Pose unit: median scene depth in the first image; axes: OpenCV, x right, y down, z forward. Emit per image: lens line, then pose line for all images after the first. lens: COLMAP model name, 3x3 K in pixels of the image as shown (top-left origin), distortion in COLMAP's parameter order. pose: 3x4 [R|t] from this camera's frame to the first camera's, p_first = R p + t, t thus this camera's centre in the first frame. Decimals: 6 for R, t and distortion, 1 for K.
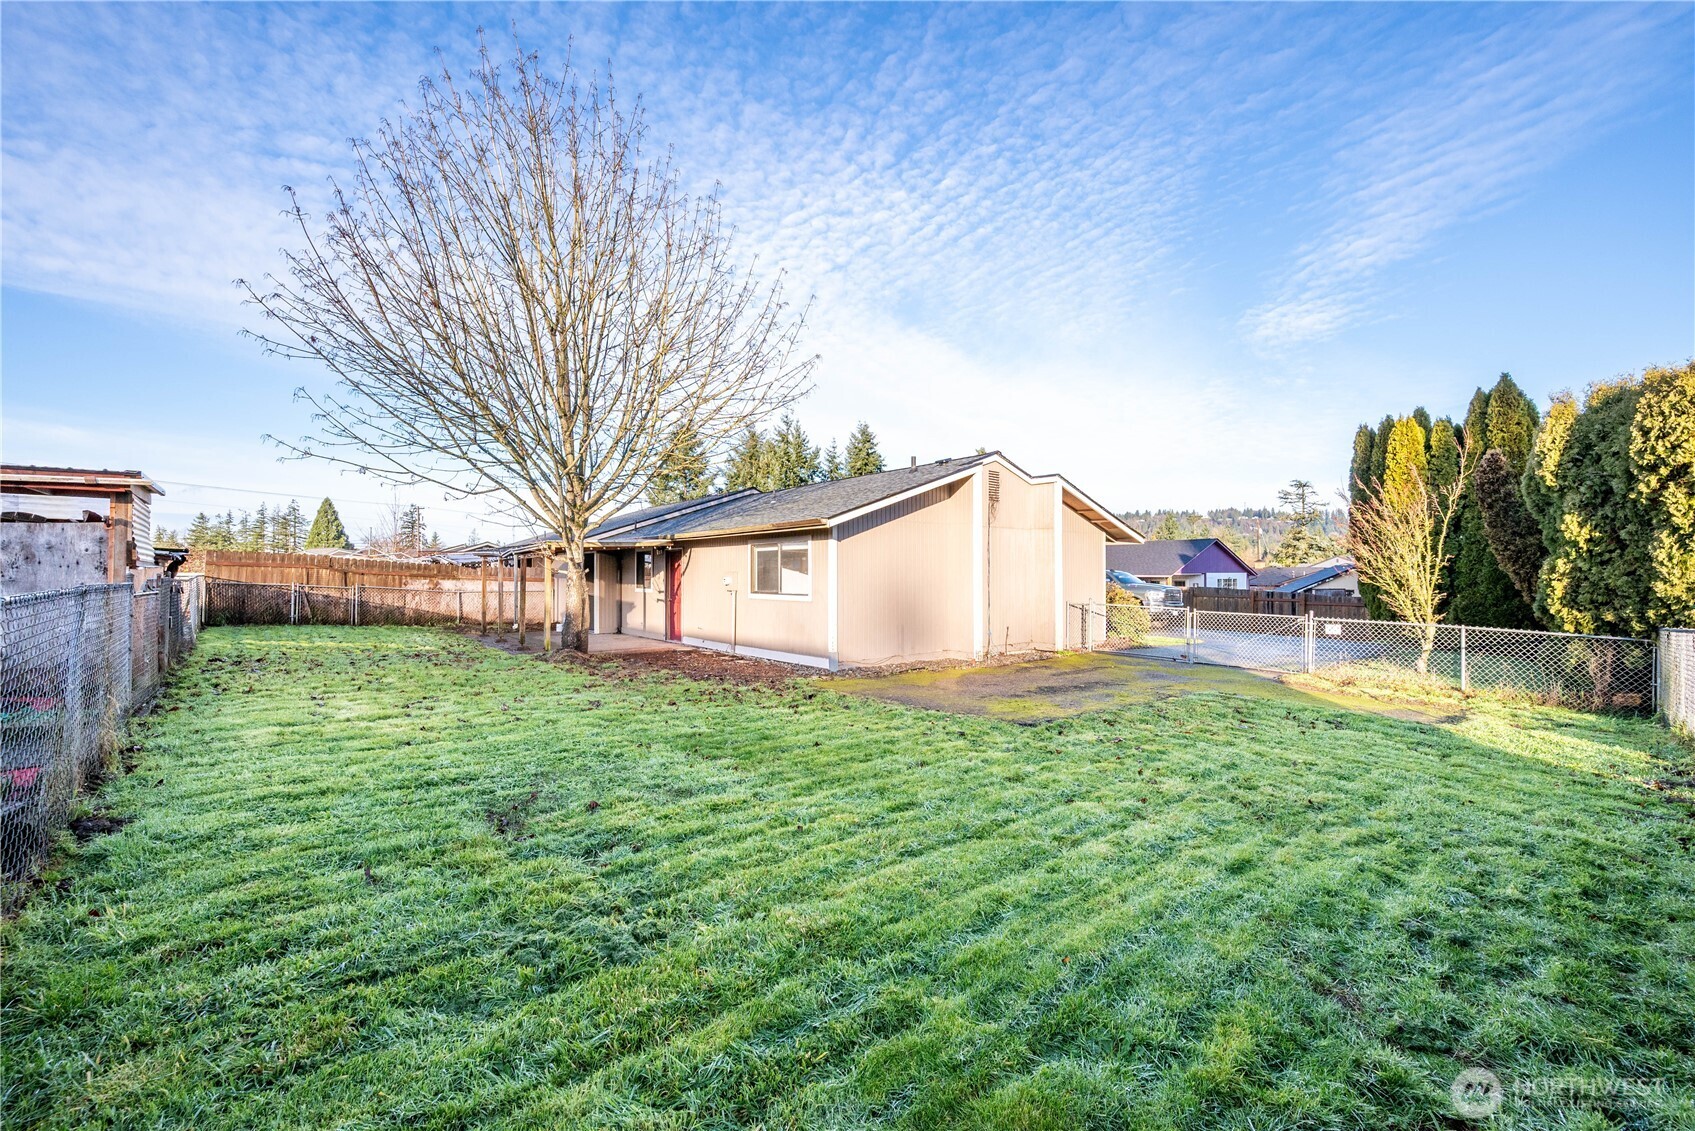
lens RADIAL K [[673.1, 0, 846.2], [0, 673.1, 566.7], [0, 0, 1]] dist [0.000279, -0.000736]
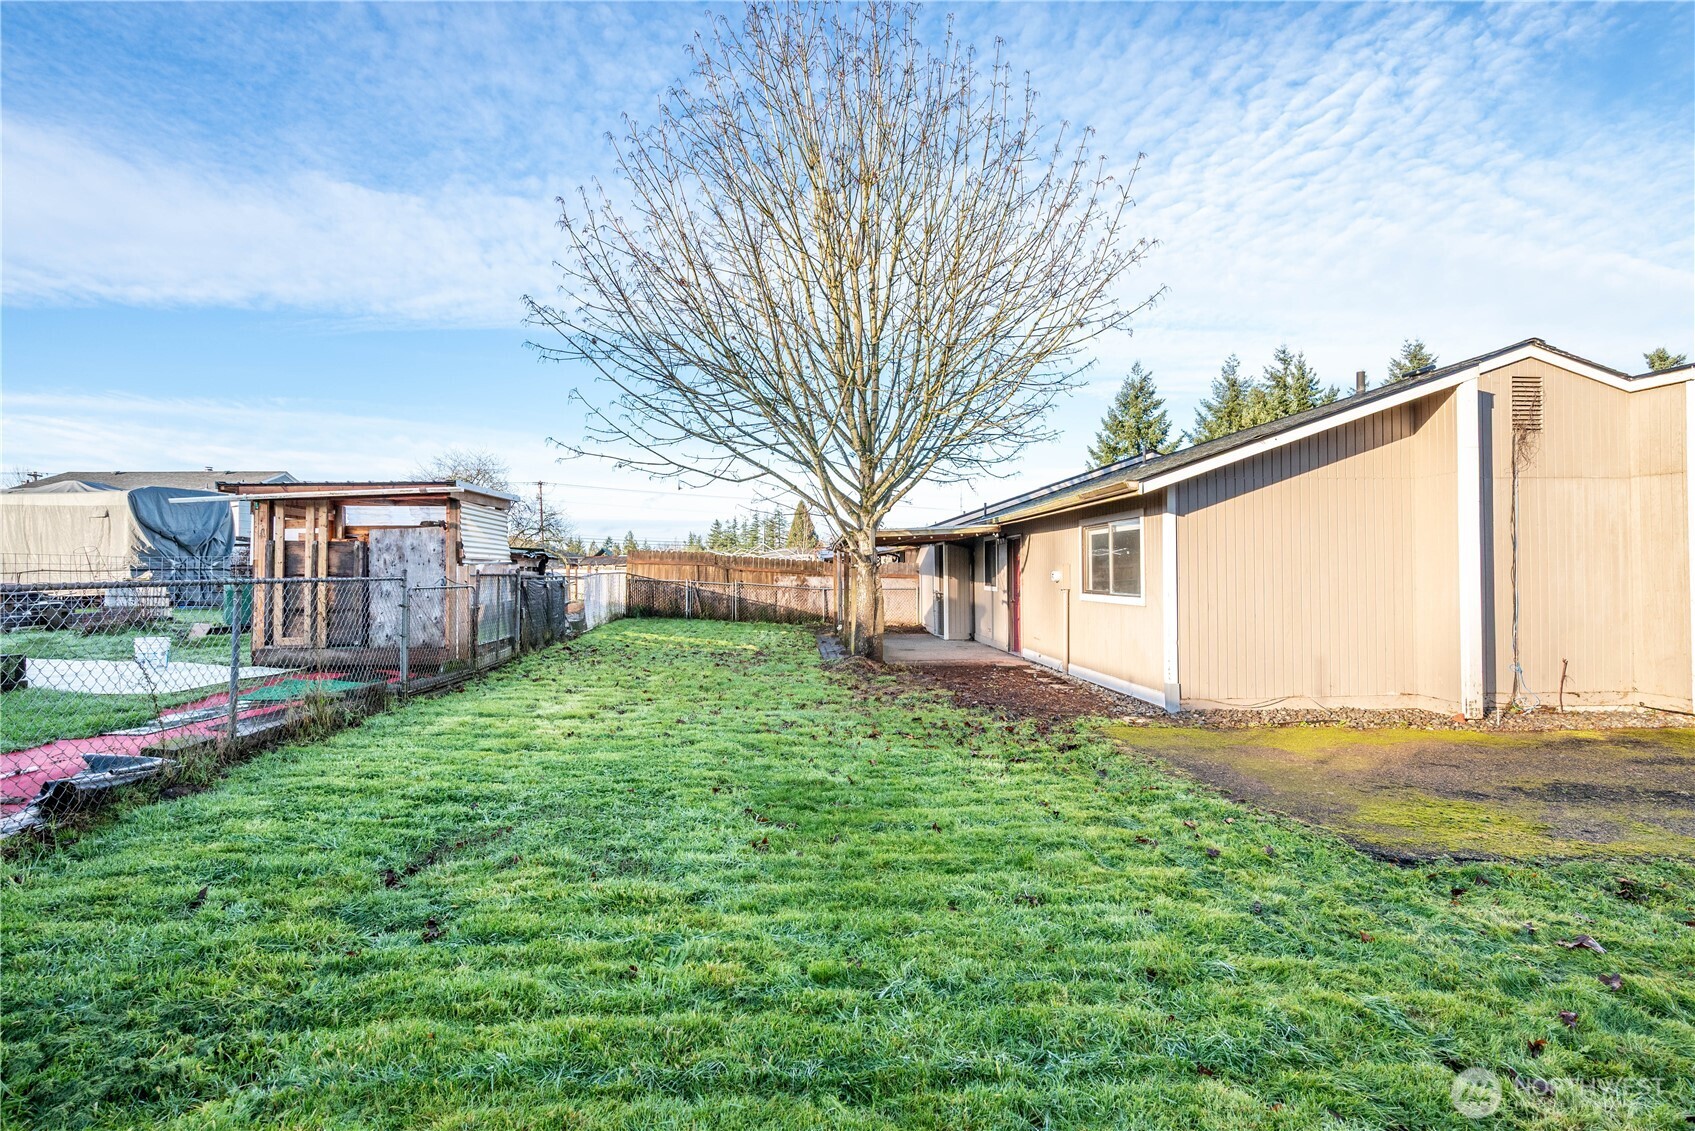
lens RADIAL K [[798.7, 0, 847.0], [0, 798.7, 569.4], [0, 0, 1]] dist [0.000651, -0.000034]
pose [[0.815588, -0.006674, -0.578594, 0.162358], [0.012112, 0.999911, 0.005539, 0.006007], [0.578506, -0.011525, 0.815597, 0.162939]]
